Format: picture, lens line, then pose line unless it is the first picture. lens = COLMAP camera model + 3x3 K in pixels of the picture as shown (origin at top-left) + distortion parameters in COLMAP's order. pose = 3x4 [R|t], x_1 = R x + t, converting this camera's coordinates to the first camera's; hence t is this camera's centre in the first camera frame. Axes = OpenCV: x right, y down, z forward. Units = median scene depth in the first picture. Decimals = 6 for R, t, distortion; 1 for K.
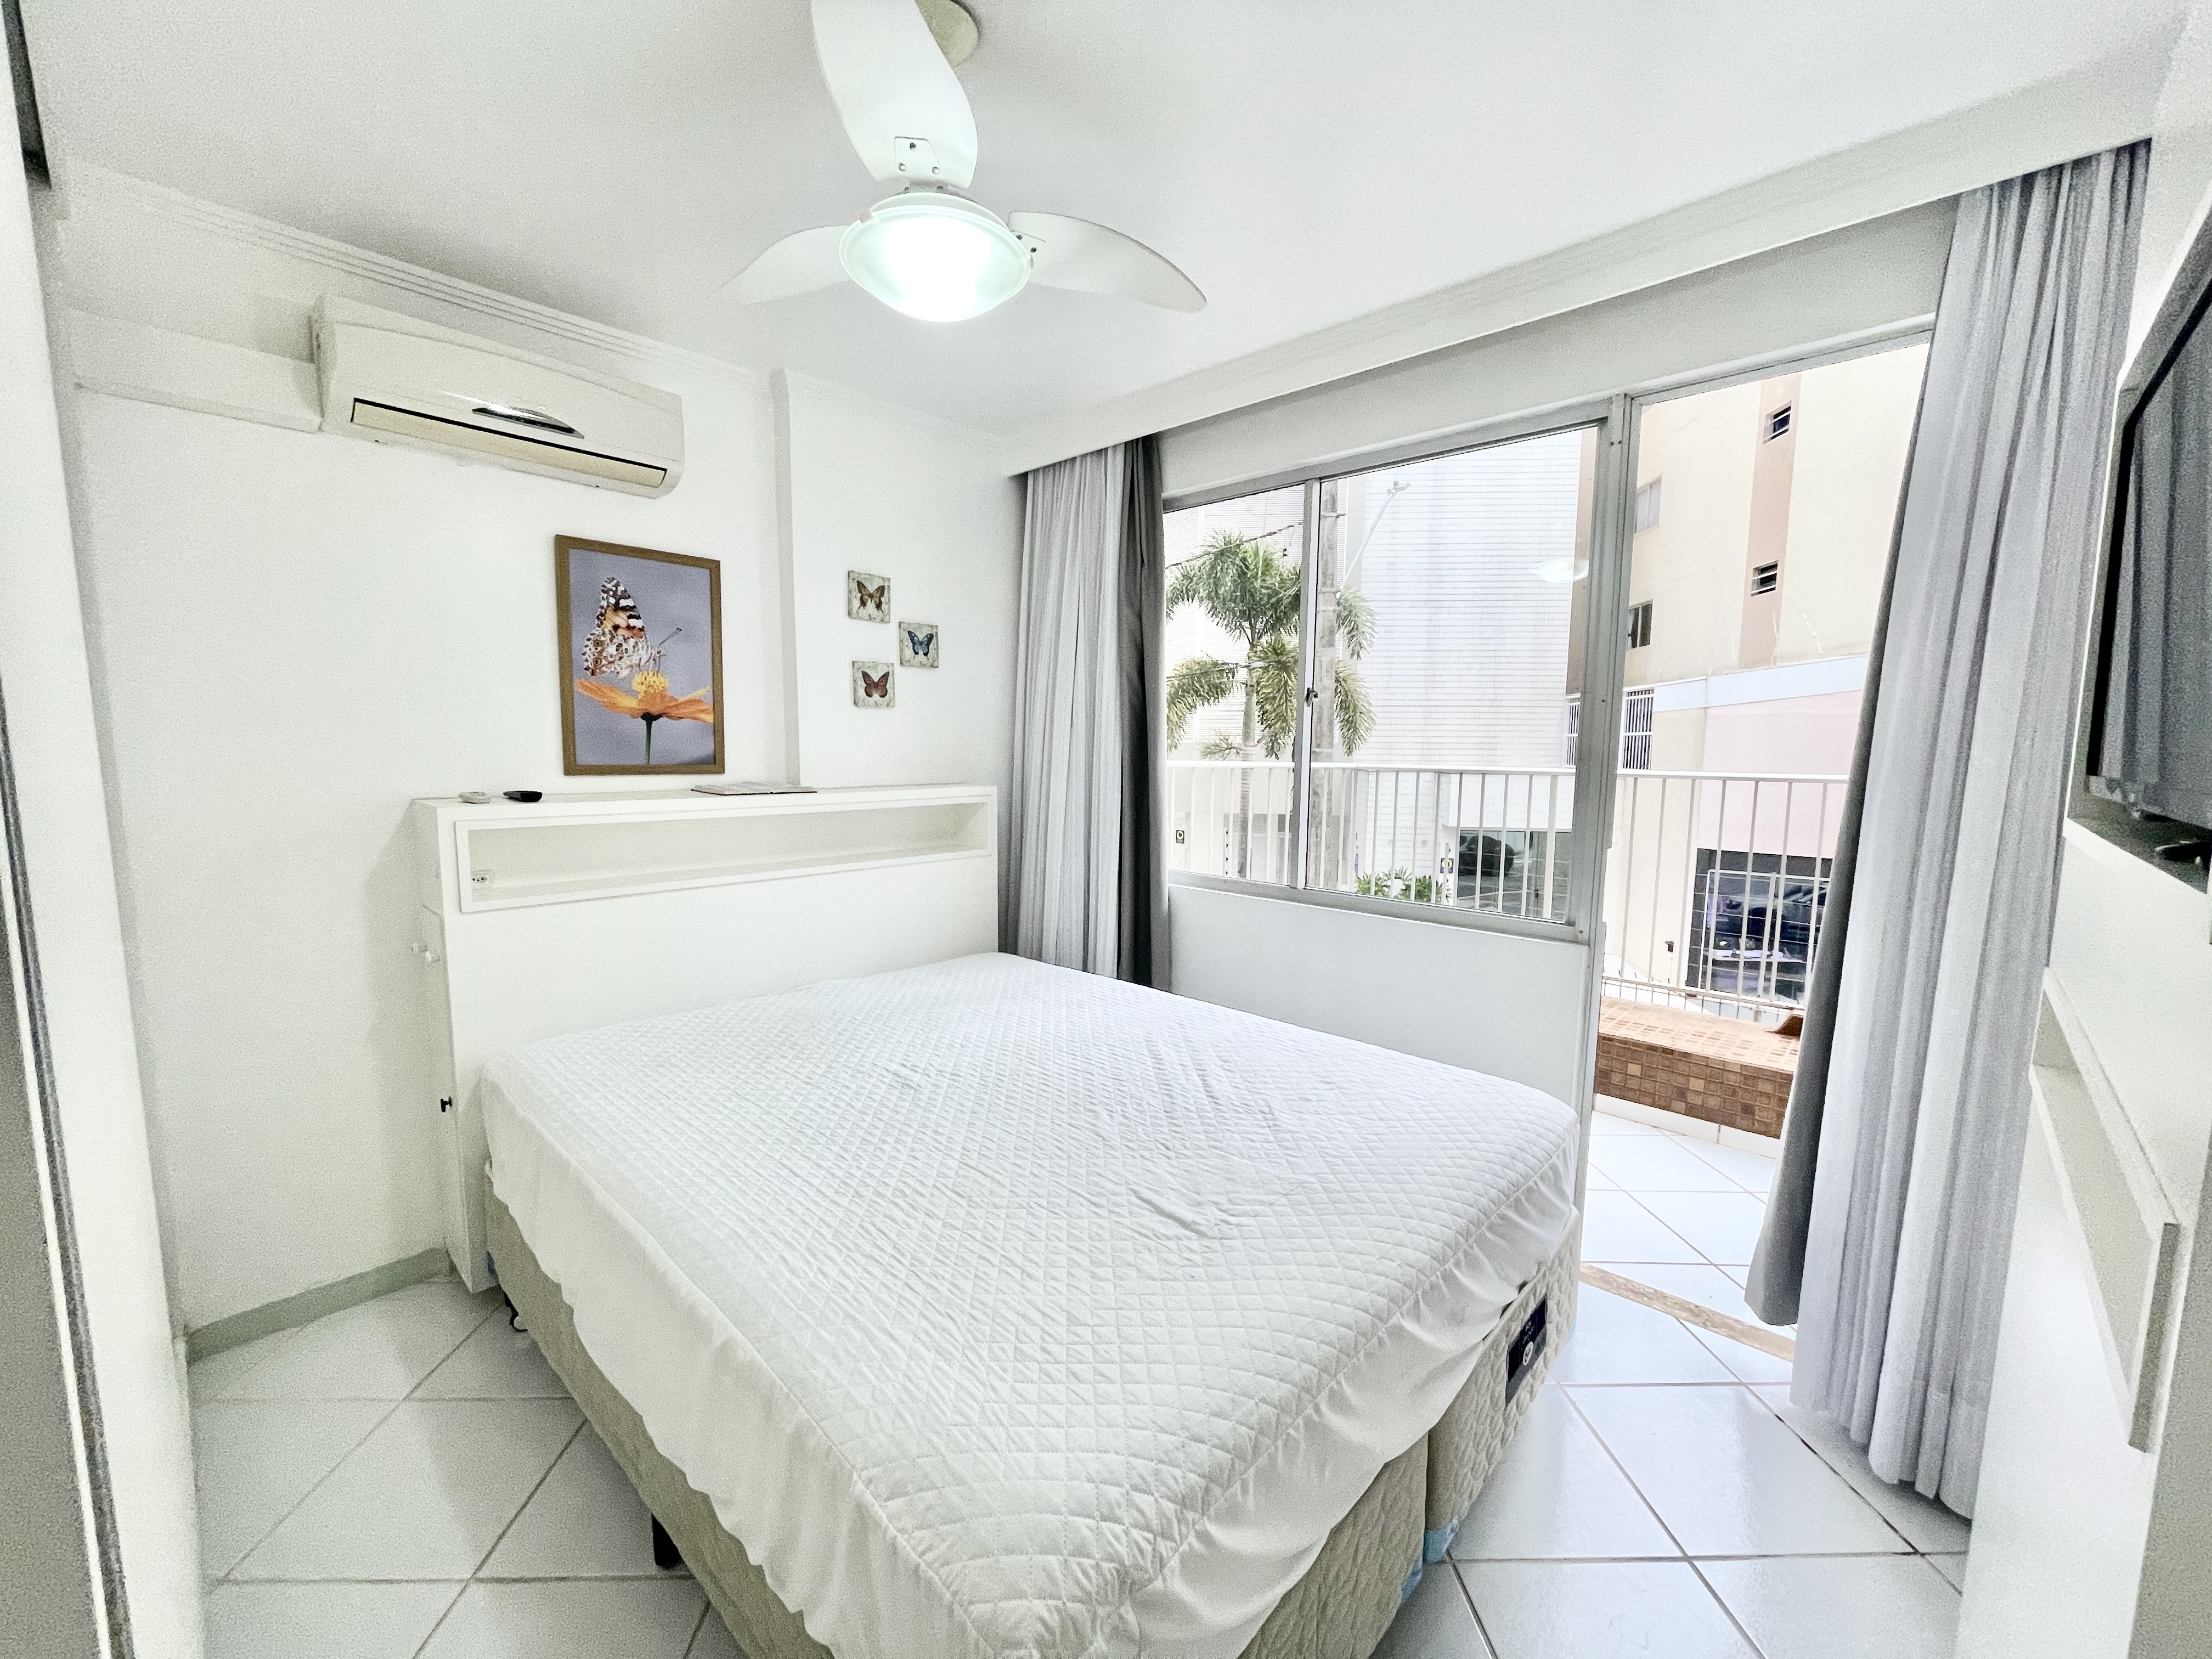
lens RADIAL K [[907.6, 0, 1086.2], [0, 907.6, 842.9], [0, 0, 1]] dist [0.001774, 0.000513]
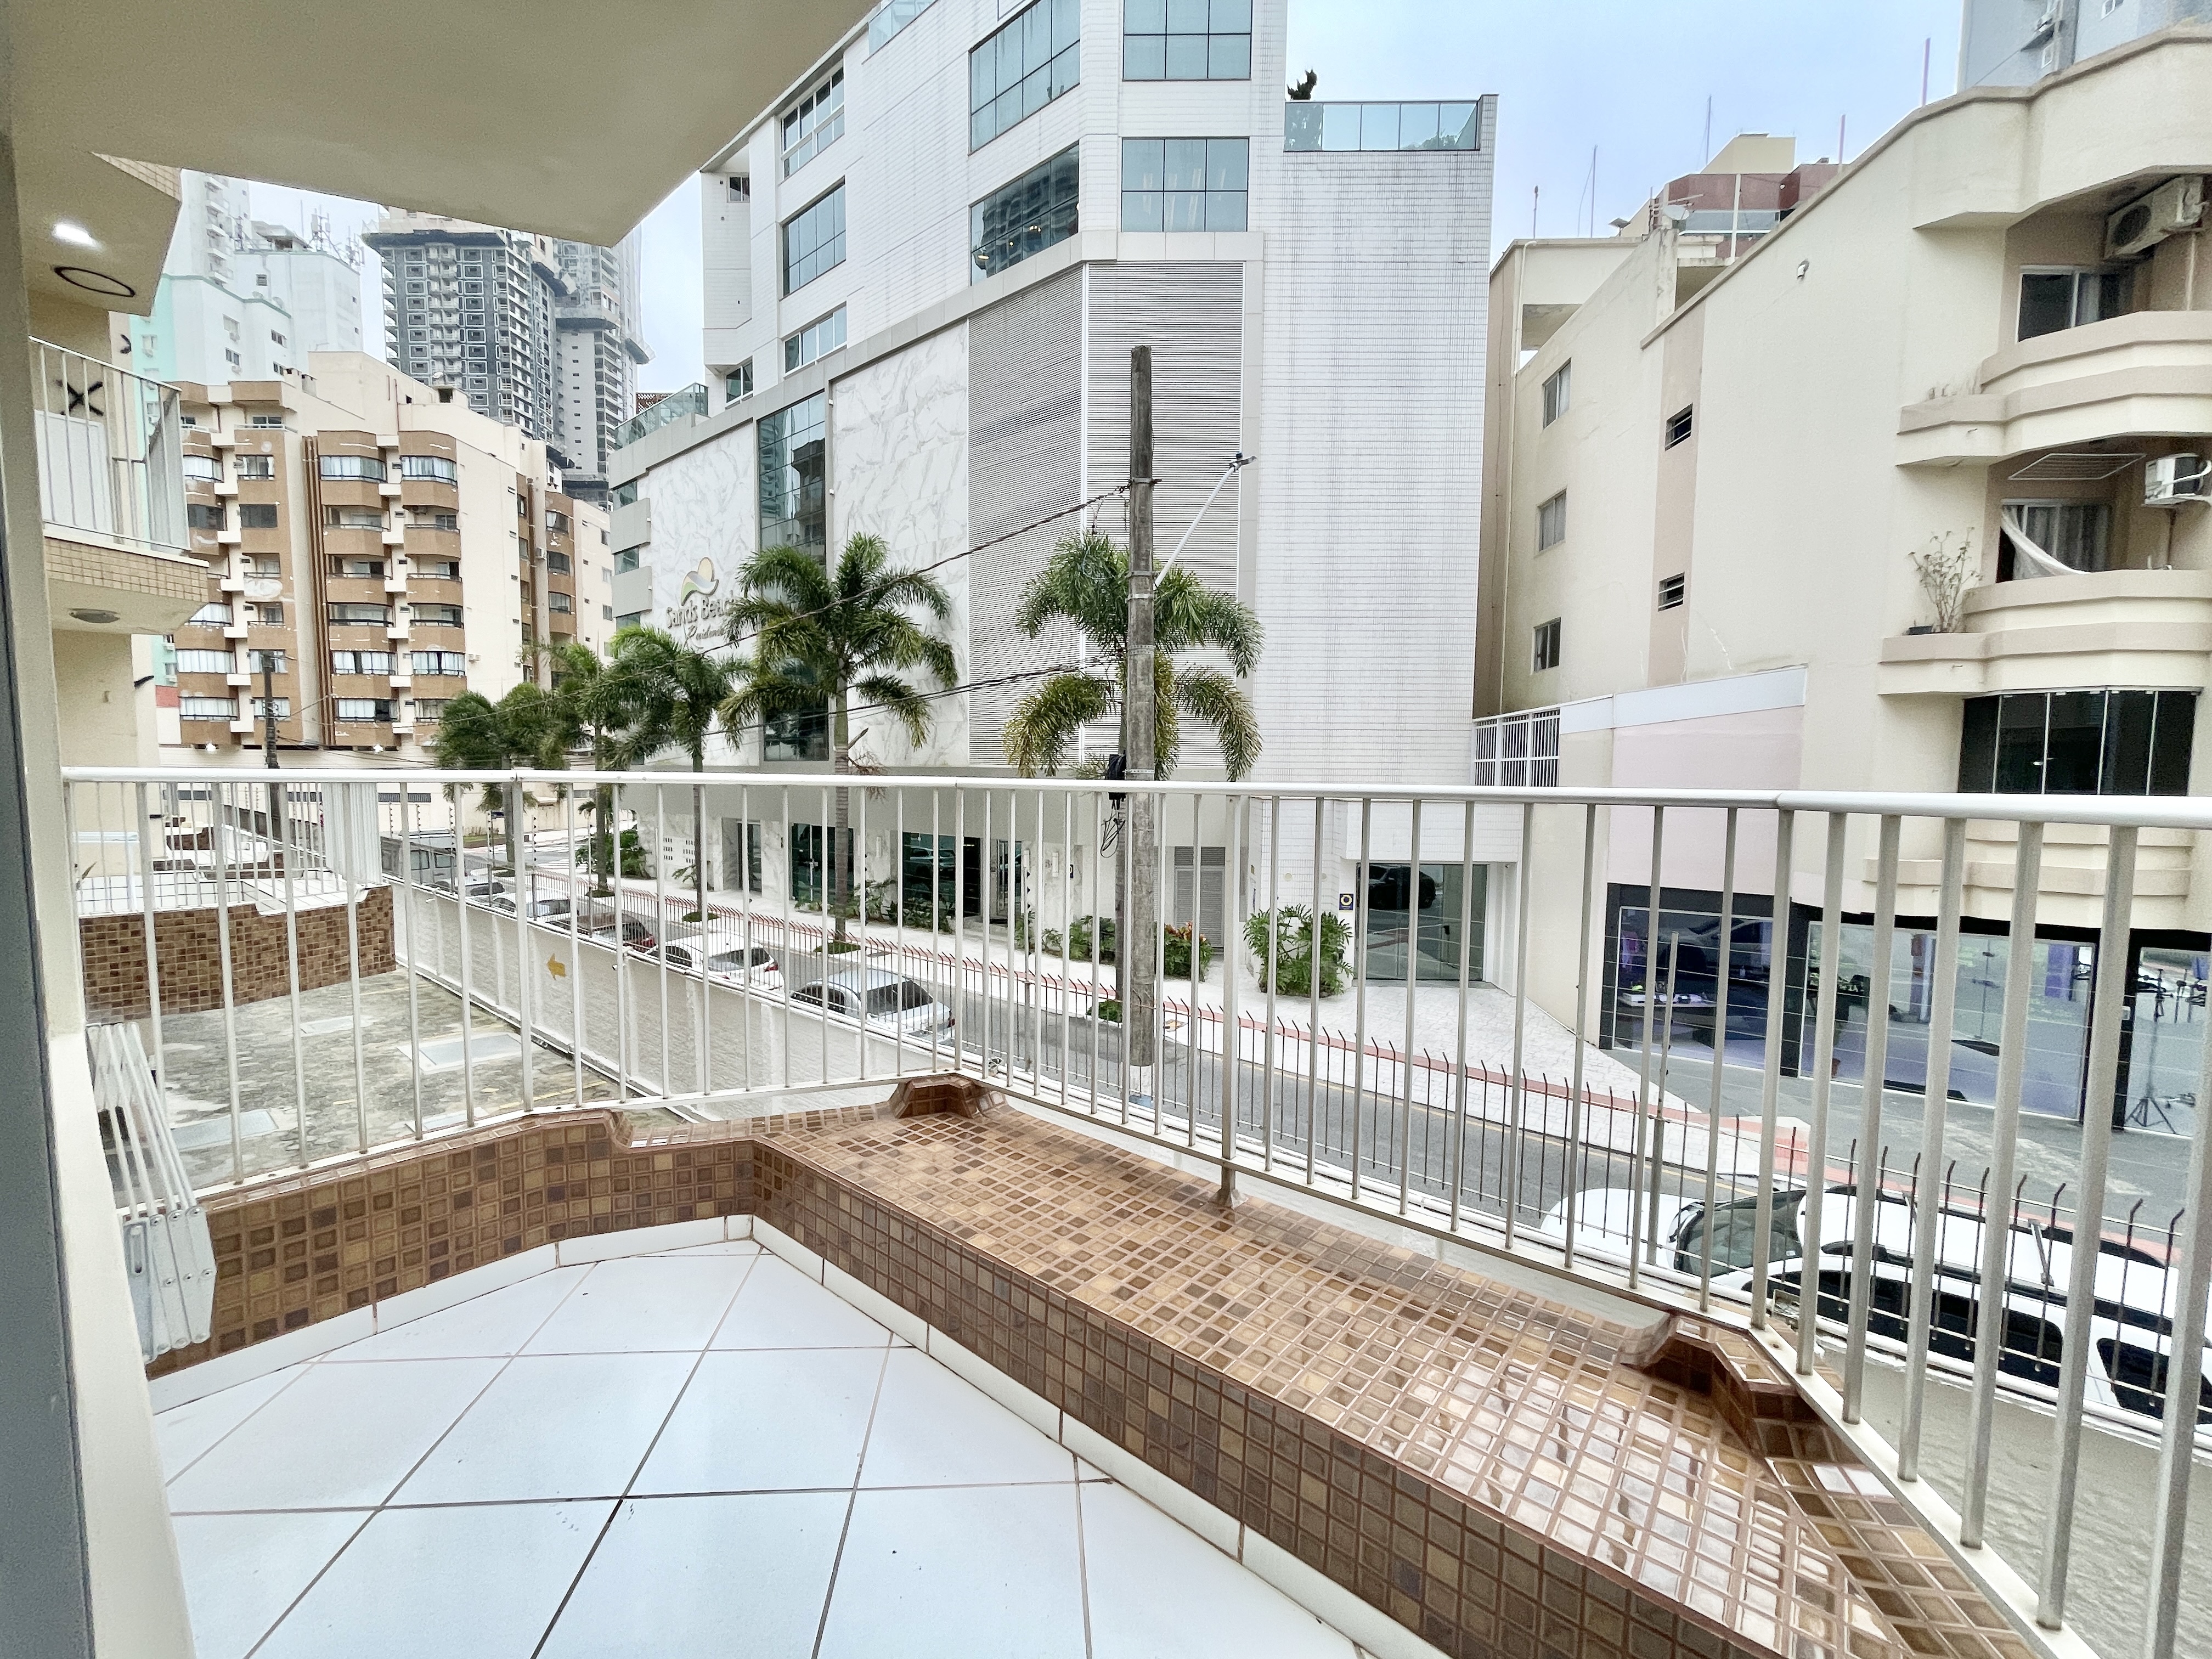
lens RADIAL K [[892.5, 0, 1102.2], [0, 892.5, 836.8], [0, 0, 1]] dist [-0.001823, 0.000984]
pose [[0.998304, -0.006239, 0.057888, 0.507938], [0.008695, 0.999069, -0.042265, -0.031833], [-0.057570, 0.042697, 0.997428, 0.616188]]
